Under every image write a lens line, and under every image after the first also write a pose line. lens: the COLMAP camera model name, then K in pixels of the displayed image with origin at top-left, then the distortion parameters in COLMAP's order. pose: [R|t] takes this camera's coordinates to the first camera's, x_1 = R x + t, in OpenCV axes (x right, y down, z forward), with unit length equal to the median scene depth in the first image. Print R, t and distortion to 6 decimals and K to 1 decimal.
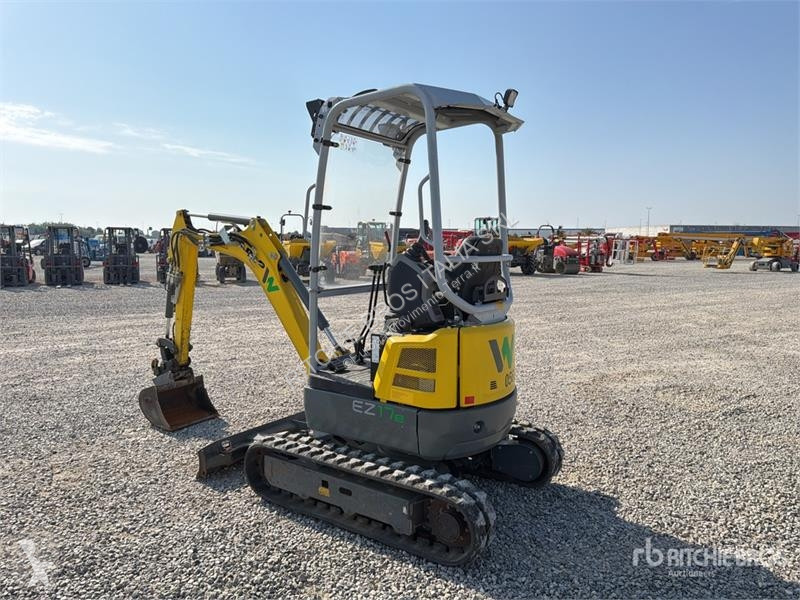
lens RADIAL K [[569.0, 0, 389.5], [0, 569.0, 301.1], [0, 0, 1]] dist [0.061815, -0.102557]
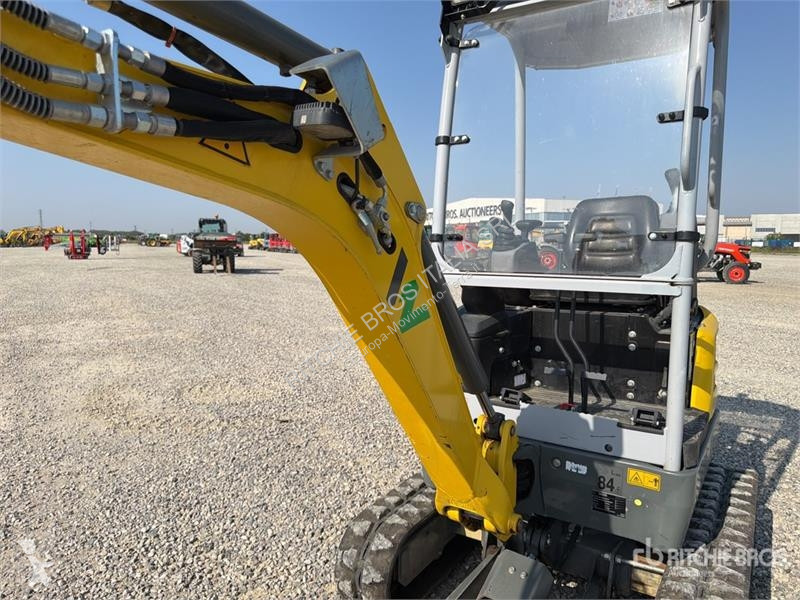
lens RADIAL K [[569.0, 0, 389.5], [0, 569.0, 301.1], [0, 0, 1]] dist [0.061815, -0.102557]
pose [[-0.031381, -0.105584, 0.993915, -0.082079], [0.095047, 0.989583, 0.108125, -0.010352], [-0.994978, 0.097862, -0.021018, 0.161339]]
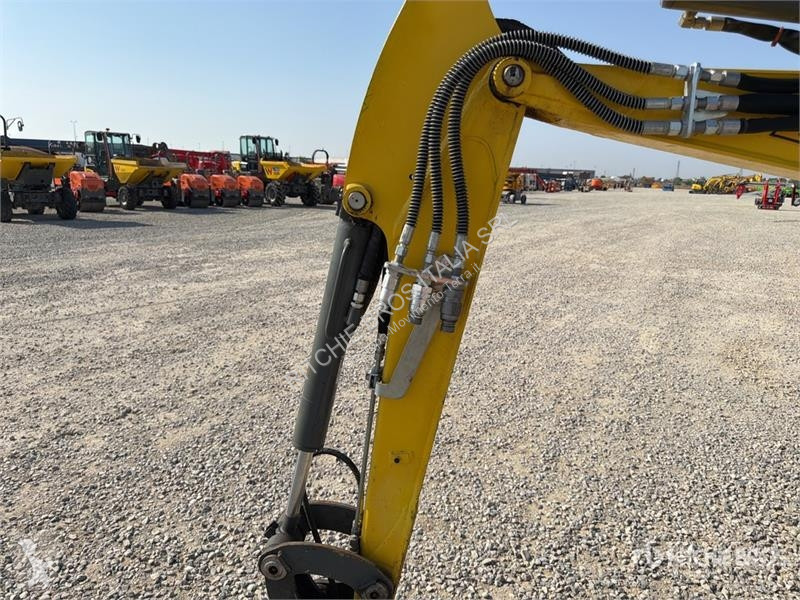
lens RADIAL K [[556.8, 0, 403.5], [0, 556.8, 308.2], [0, 0, 1]] dist [0.089225, -0.132653]
pose [[0.860594, -0.091104, 0.501078, -0.087695], [0.020846, 0.989347, 0.144076, -0.011289], [-0.508866, -0.113545, 0.853325, 0.151117]]
